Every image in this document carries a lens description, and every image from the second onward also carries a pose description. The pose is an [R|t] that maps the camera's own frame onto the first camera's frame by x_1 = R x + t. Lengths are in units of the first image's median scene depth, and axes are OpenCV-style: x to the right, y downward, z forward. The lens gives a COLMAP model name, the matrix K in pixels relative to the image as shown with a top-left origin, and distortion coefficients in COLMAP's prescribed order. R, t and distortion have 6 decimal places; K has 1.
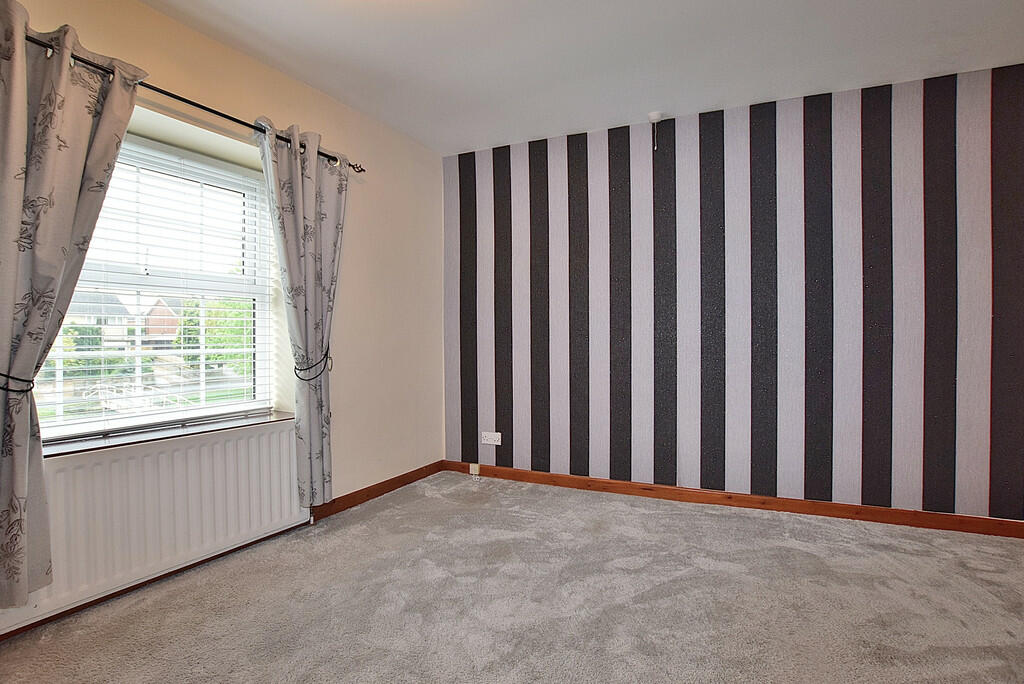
lens RADIAL K [[451.7, 0, 512.0], [0, 451.7, 342.0], [0, 0, 1]] dist [0.000310, 0.000140]
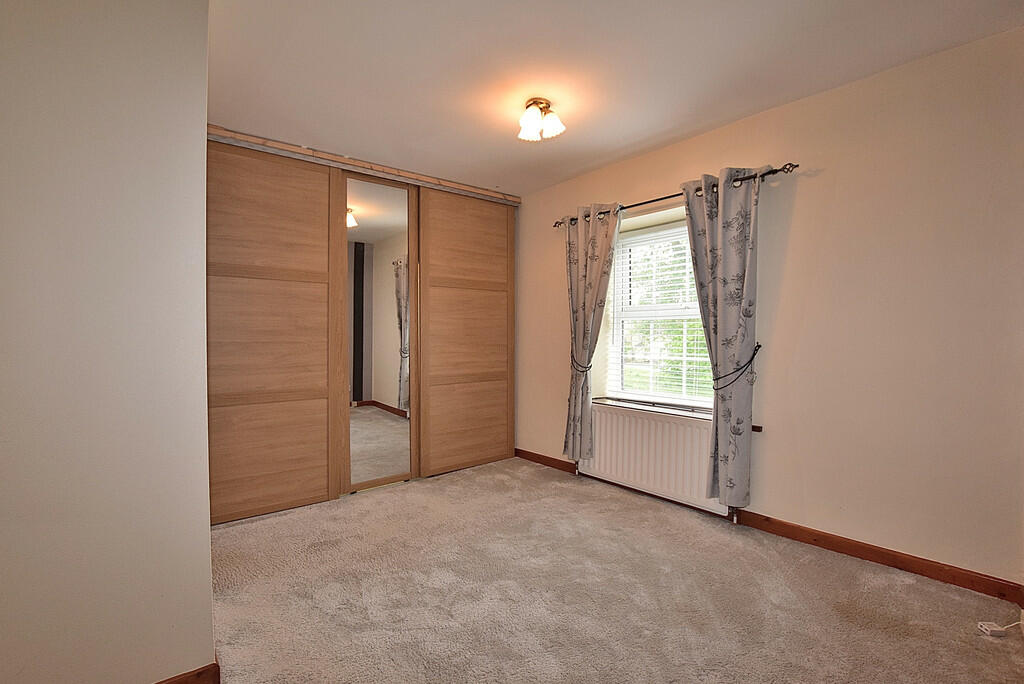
lens RADIAL K [[451.7, 0, 512.0], [0, 451.7, 342.0], [0, 0, 1]] dist [0.000310, 0.000140]
pose [[-0.303705, 0.018022, -0.952596, 0.778195], [0.000487, 0.999824, 0.018761, -0.055447], [0.952766, 0.005234, -0.303660, 0.848113]]
